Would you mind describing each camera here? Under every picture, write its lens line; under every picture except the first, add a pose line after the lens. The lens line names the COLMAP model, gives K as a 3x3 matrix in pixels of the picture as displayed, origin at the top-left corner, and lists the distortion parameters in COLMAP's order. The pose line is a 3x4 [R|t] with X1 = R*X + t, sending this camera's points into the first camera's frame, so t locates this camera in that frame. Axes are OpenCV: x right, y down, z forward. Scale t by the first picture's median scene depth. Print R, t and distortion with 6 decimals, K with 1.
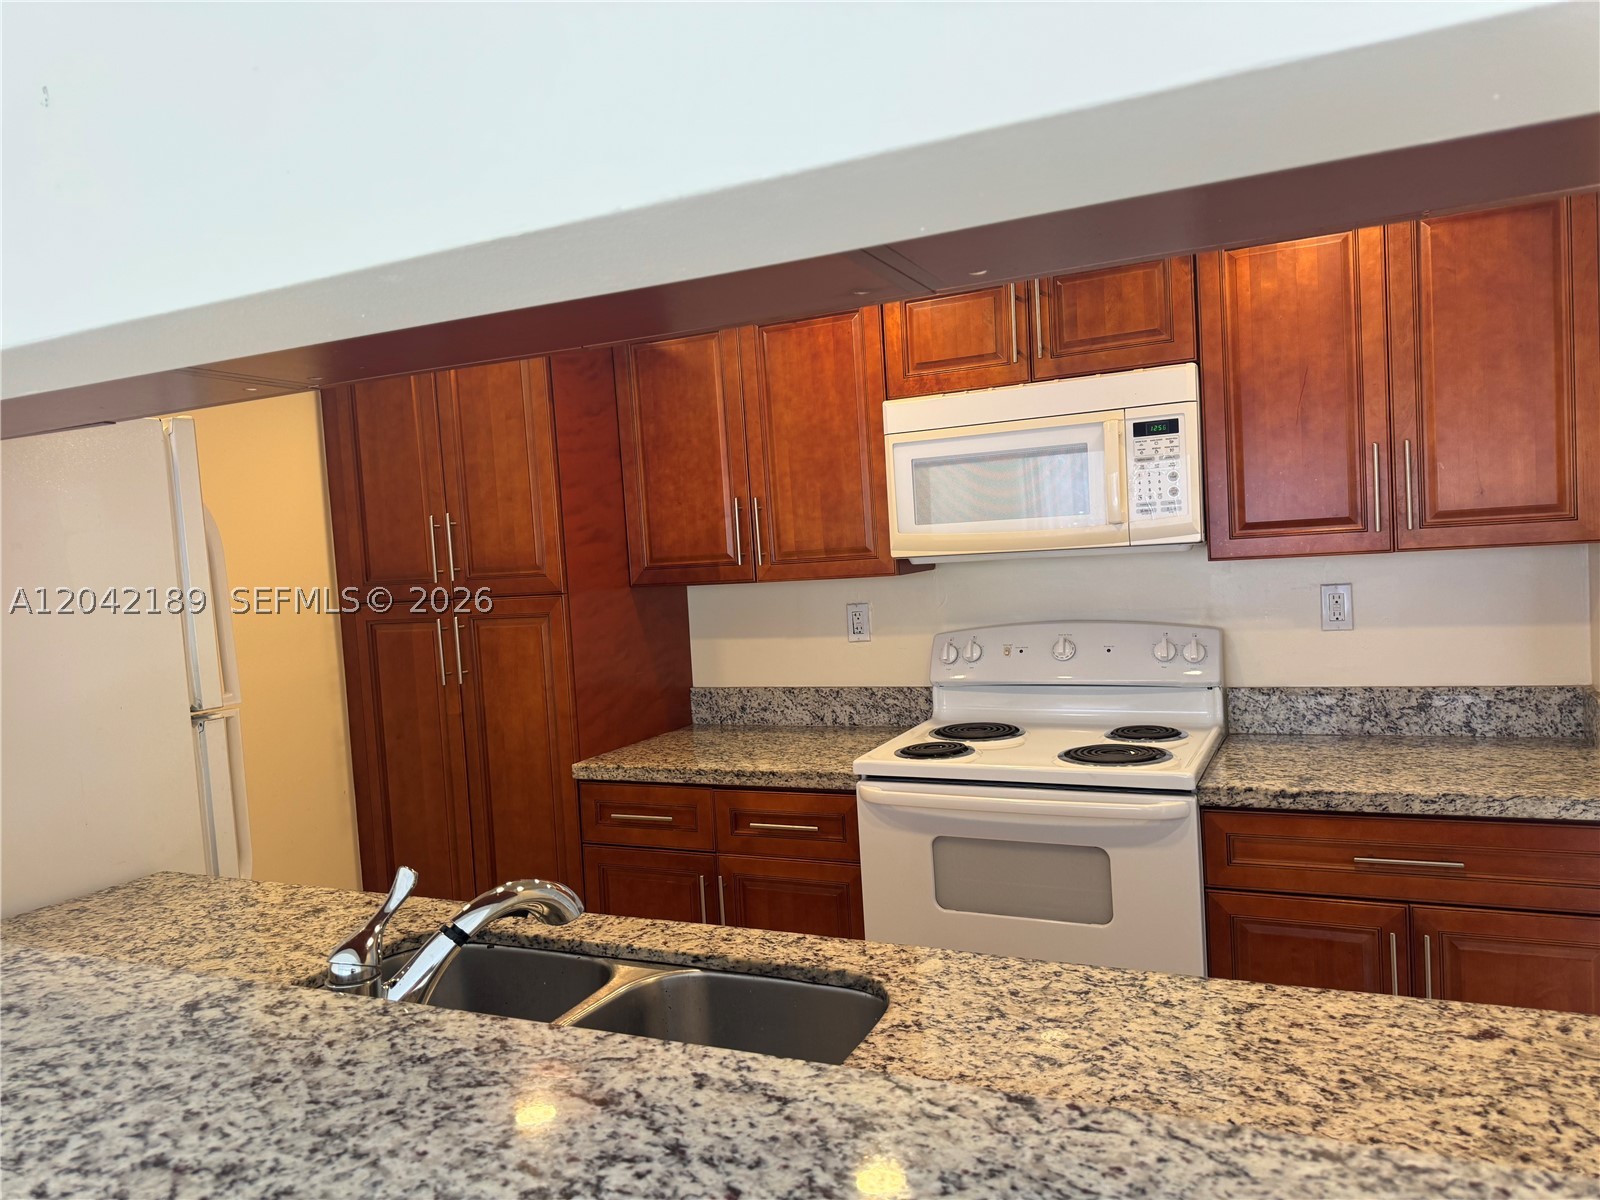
lens RADIAL K [[1129.6, 0, 790.3], [0, 1129.6, 603.2], [0, 0, 1]] dist [0.055860, -0.058958]
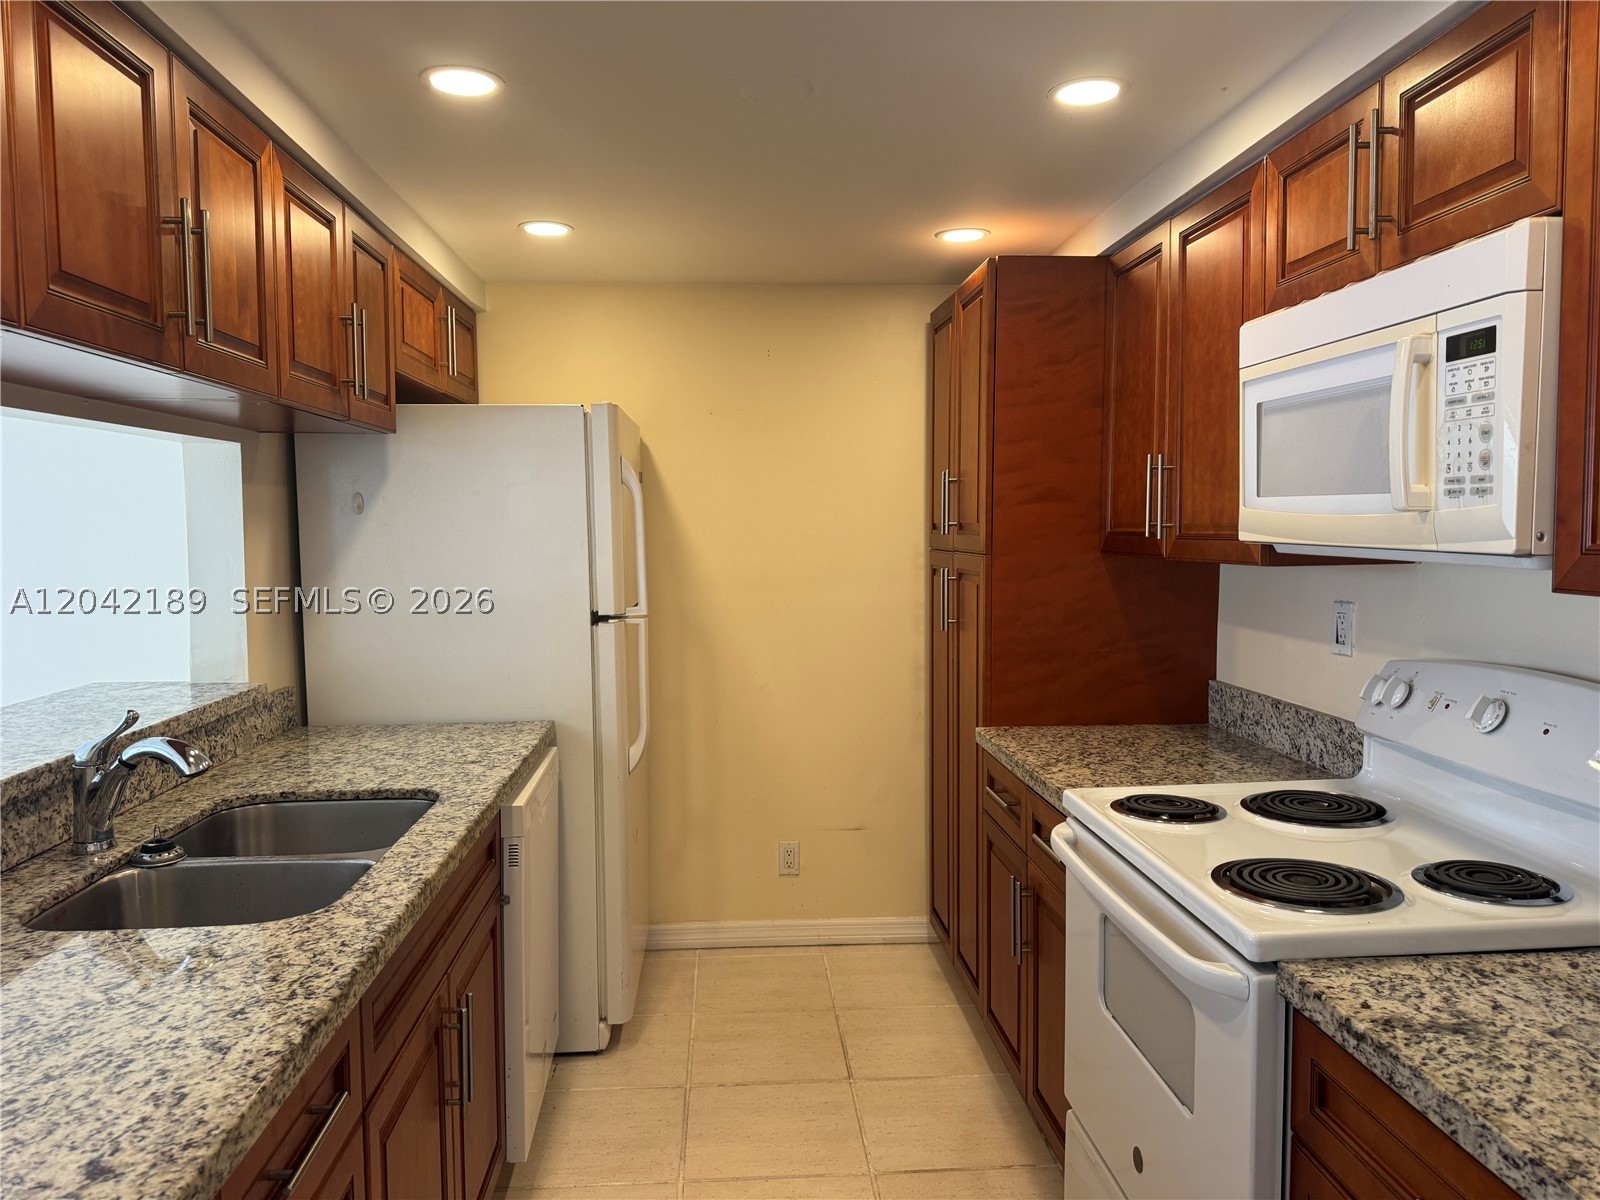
lens RADIAL K [[1123.4, 0, 796.8], [0, 1123.4, 607.4], [0, 0, 1]] dist [0.003170, -0.000831]
pose [[0.505737, 0.123839, -0.853753, 0.737350], [-0.067439, 0.992290, 0.103985, -0.070196], [0.860047, 0.004987, 0.510190, 0.499034]]
